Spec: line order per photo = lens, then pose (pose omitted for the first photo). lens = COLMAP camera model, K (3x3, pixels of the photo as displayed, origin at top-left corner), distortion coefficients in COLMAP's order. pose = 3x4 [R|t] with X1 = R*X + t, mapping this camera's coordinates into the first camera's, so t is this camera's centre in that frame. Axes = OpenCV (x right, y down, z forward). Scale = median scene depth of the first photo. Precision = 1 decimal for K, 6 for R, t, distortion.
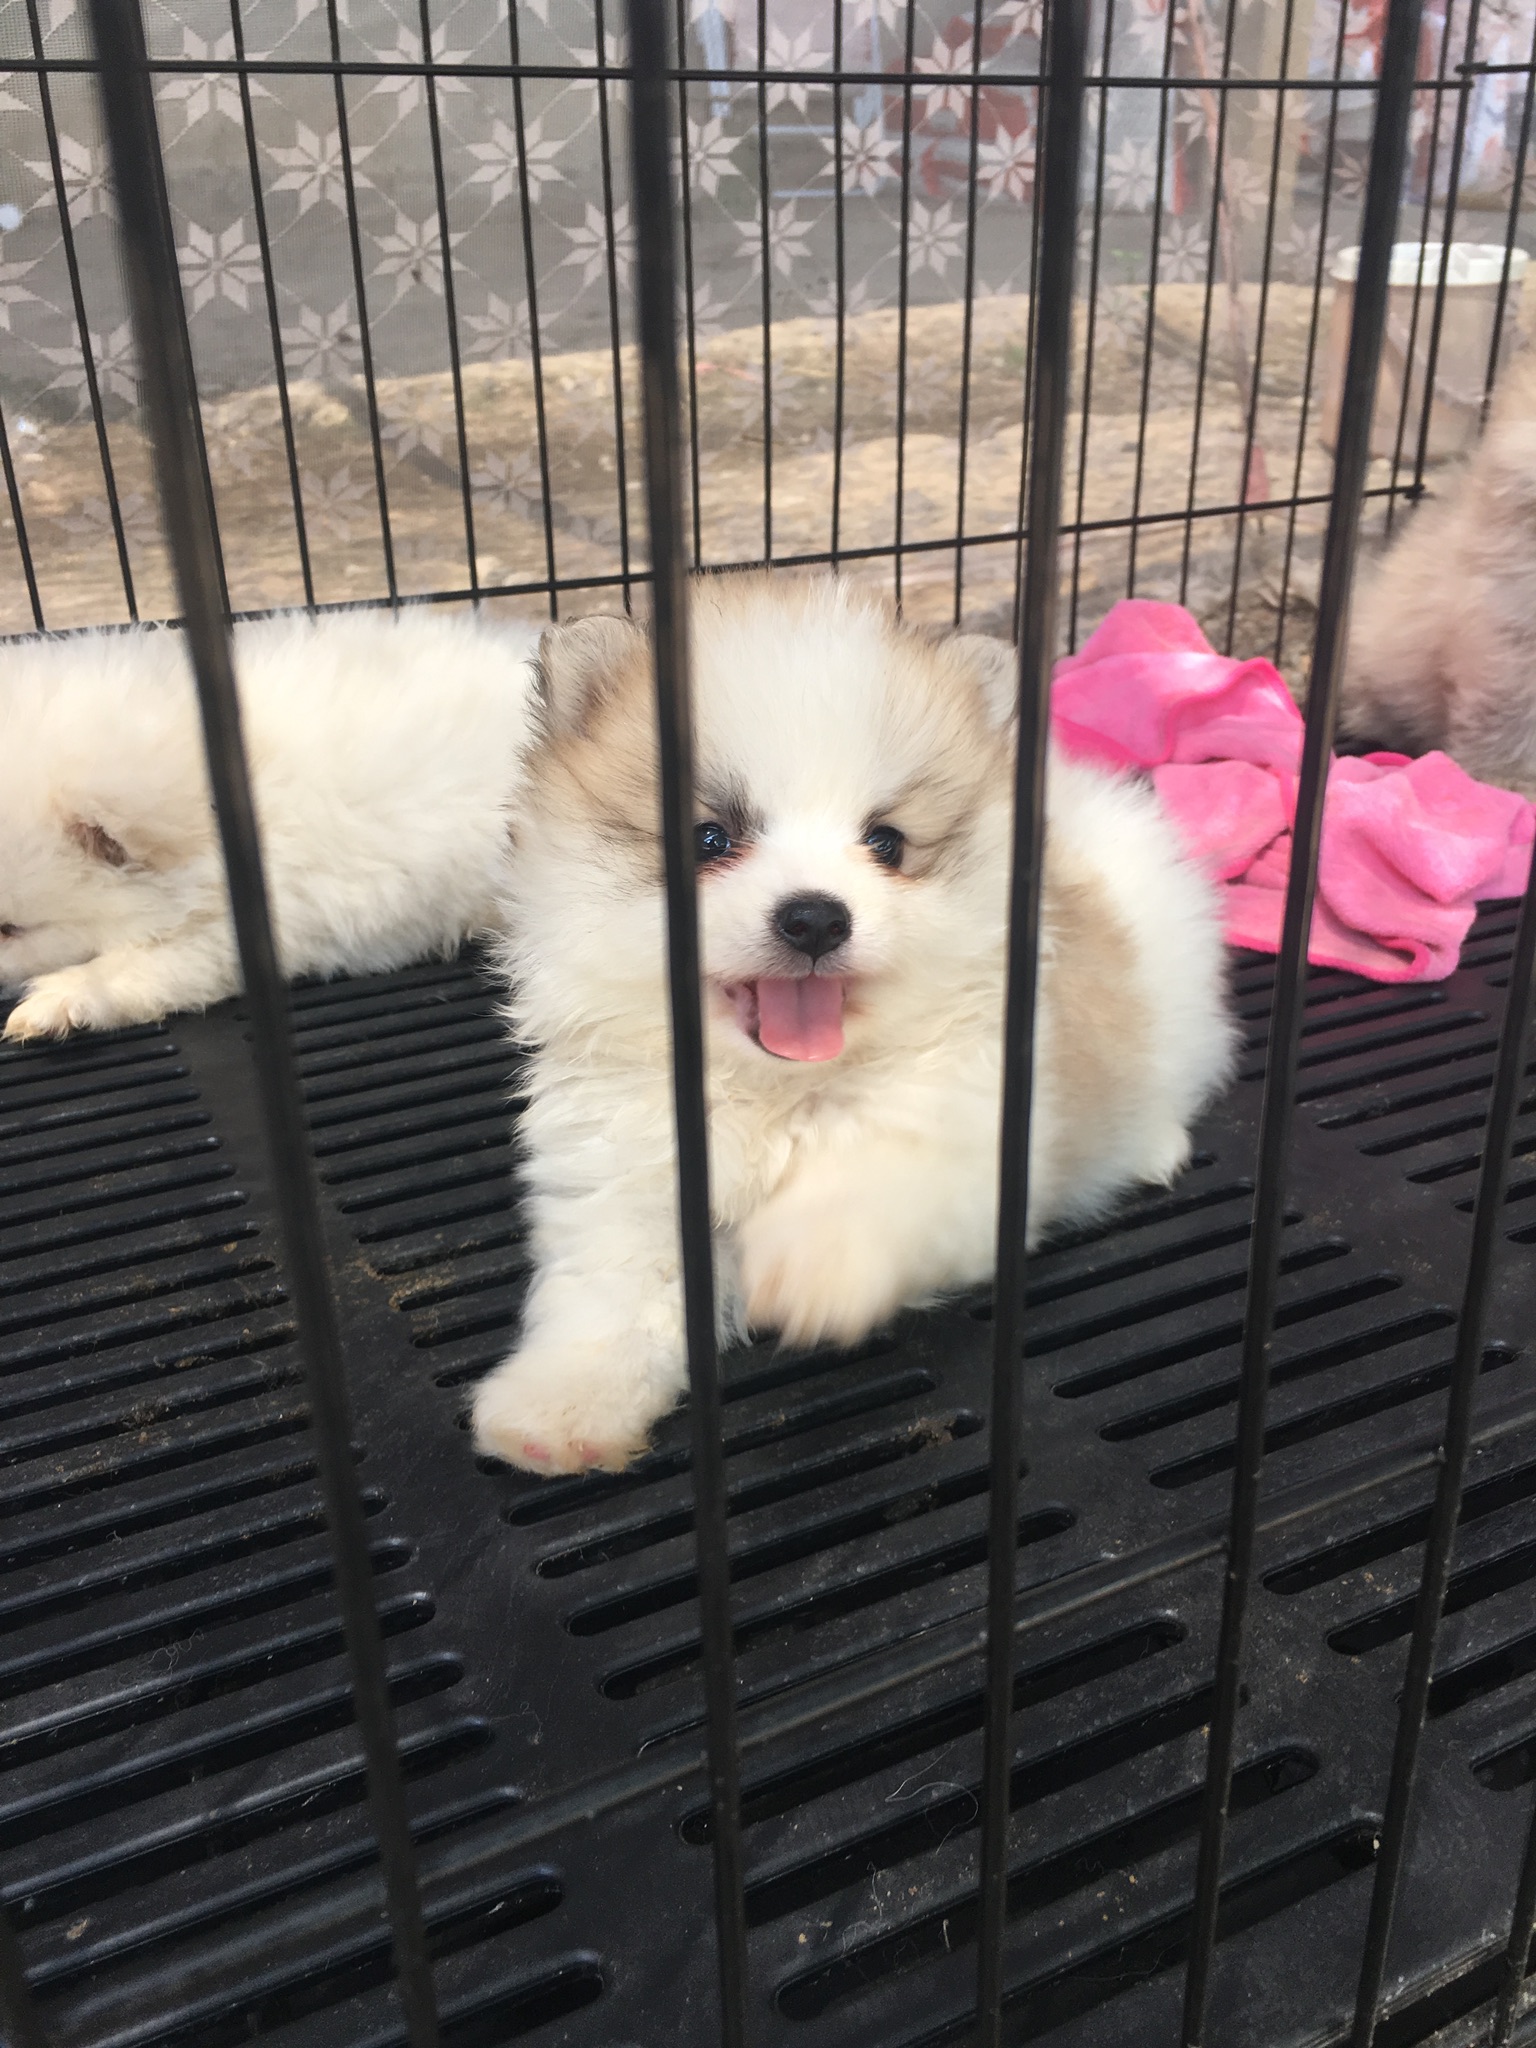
lens RADIAL K [[1759.4, 0, 774.7], [0, 1759.4, 1051.2], [0, 0, 1]] dist [0.094613, -0.167452]
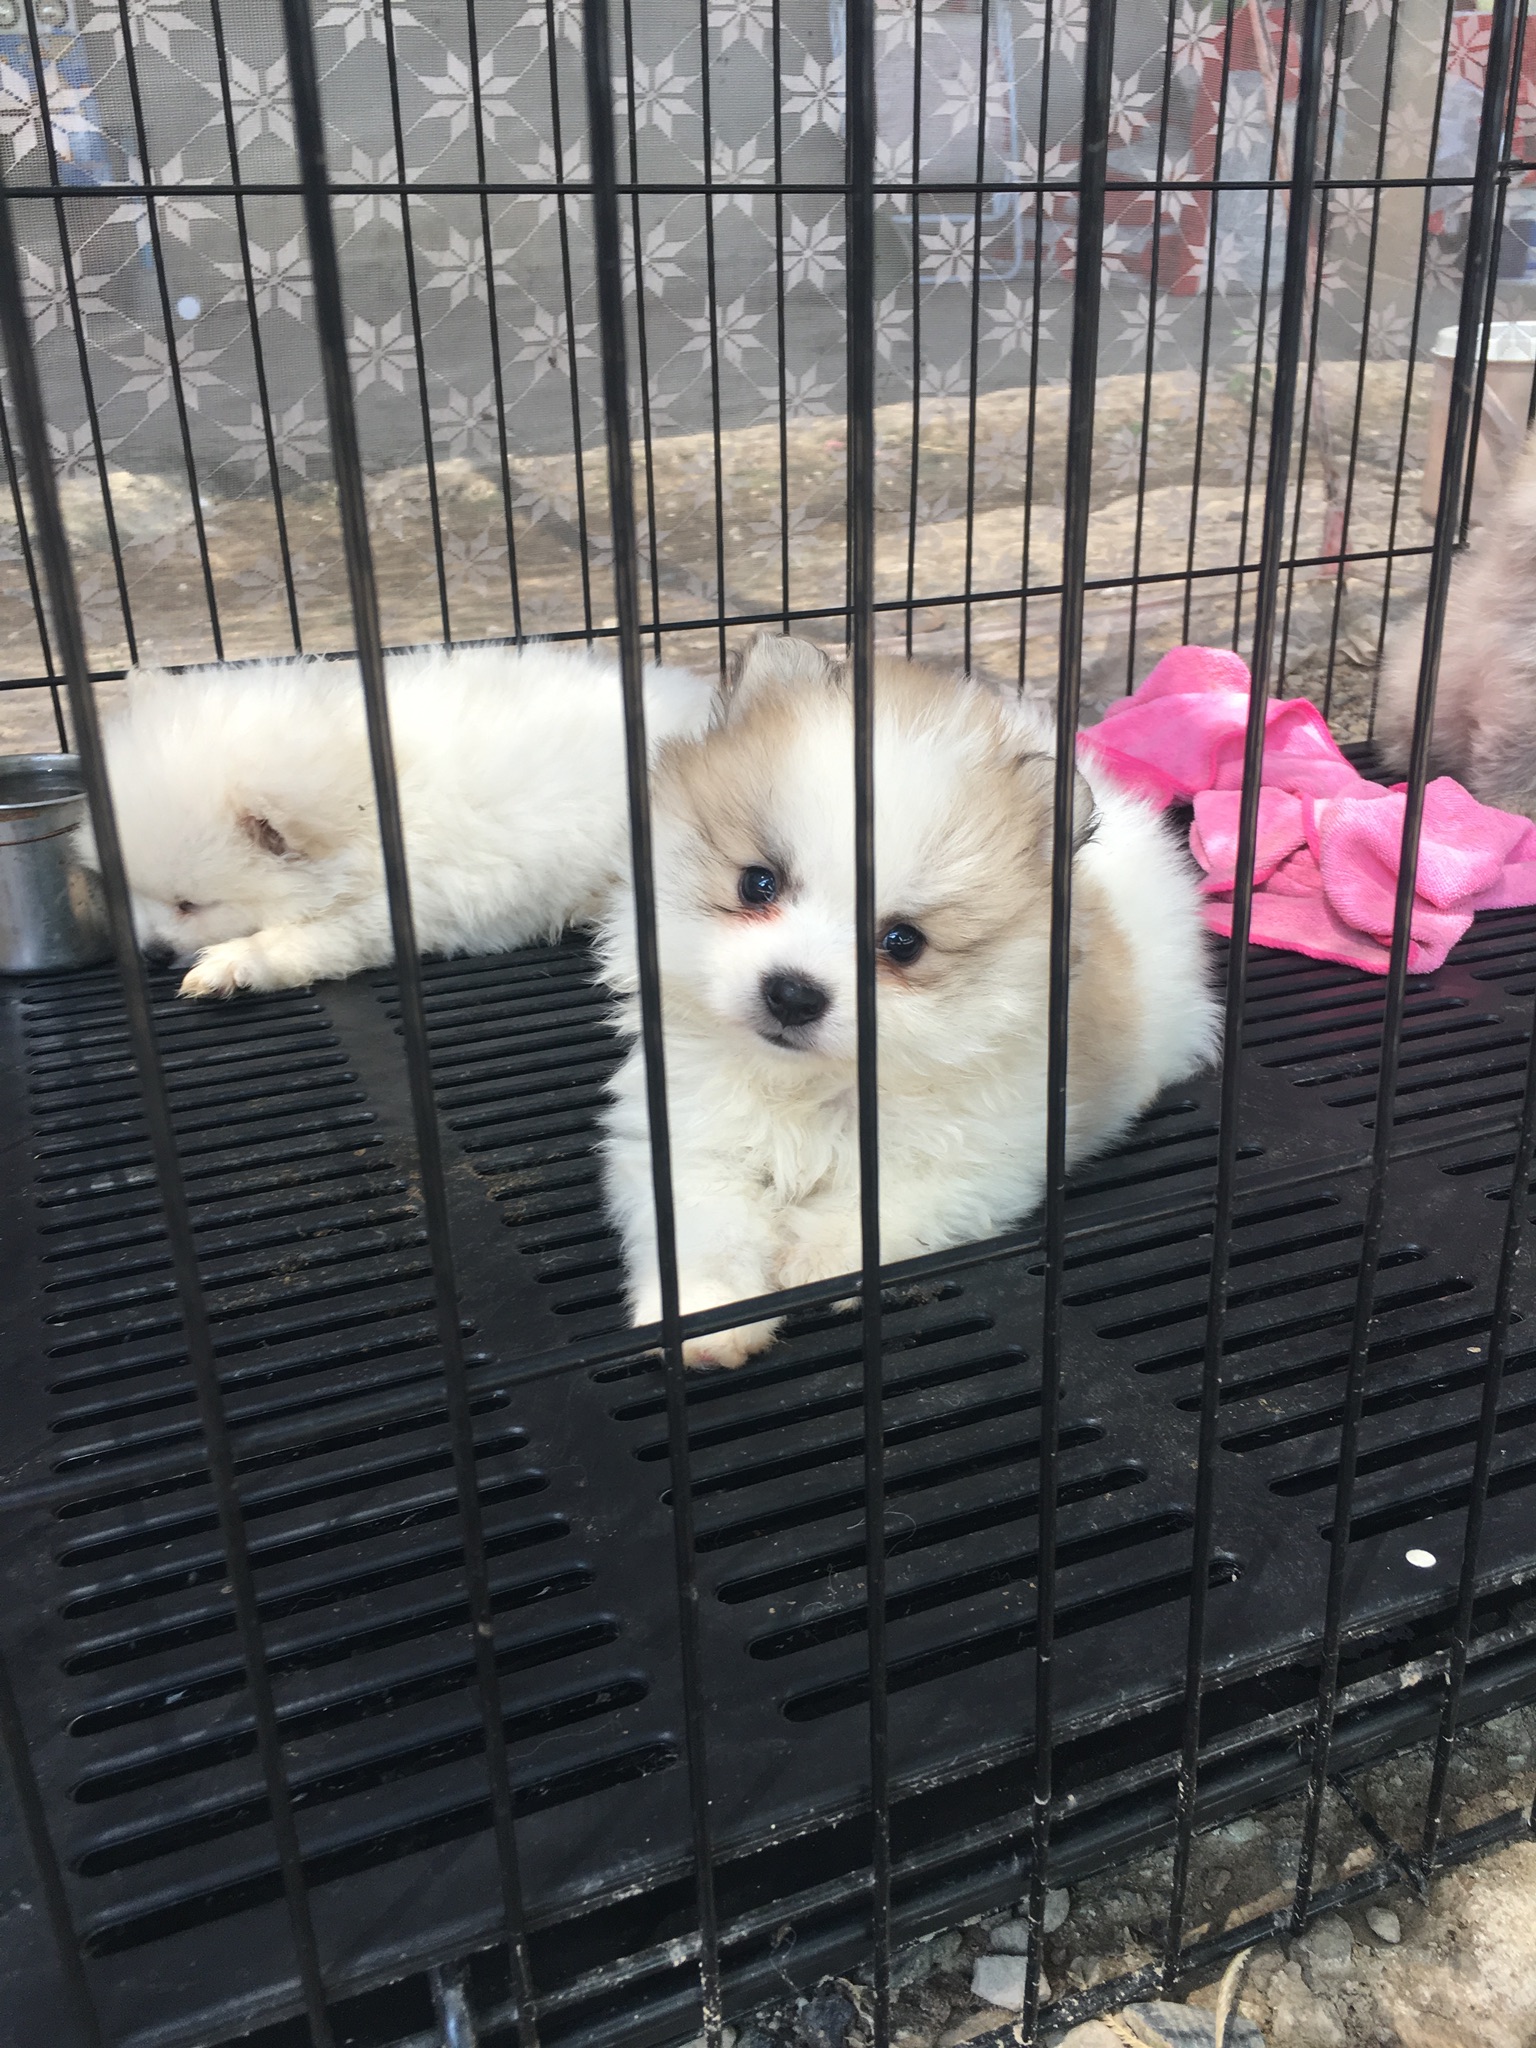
lens RADIAL K [[1744.6, 0, 775.4], [0, 1744.6, 1027.9], [0, 0, 1]] dist [0.081903, -0.115580]
pose [[0.997352, 0.019119, -0.070163, 0.045179], [-0.022420, 0.998664, -0.046564, 0.058577], [0.069179, 0.048014, 0.996448, -0.137958]]
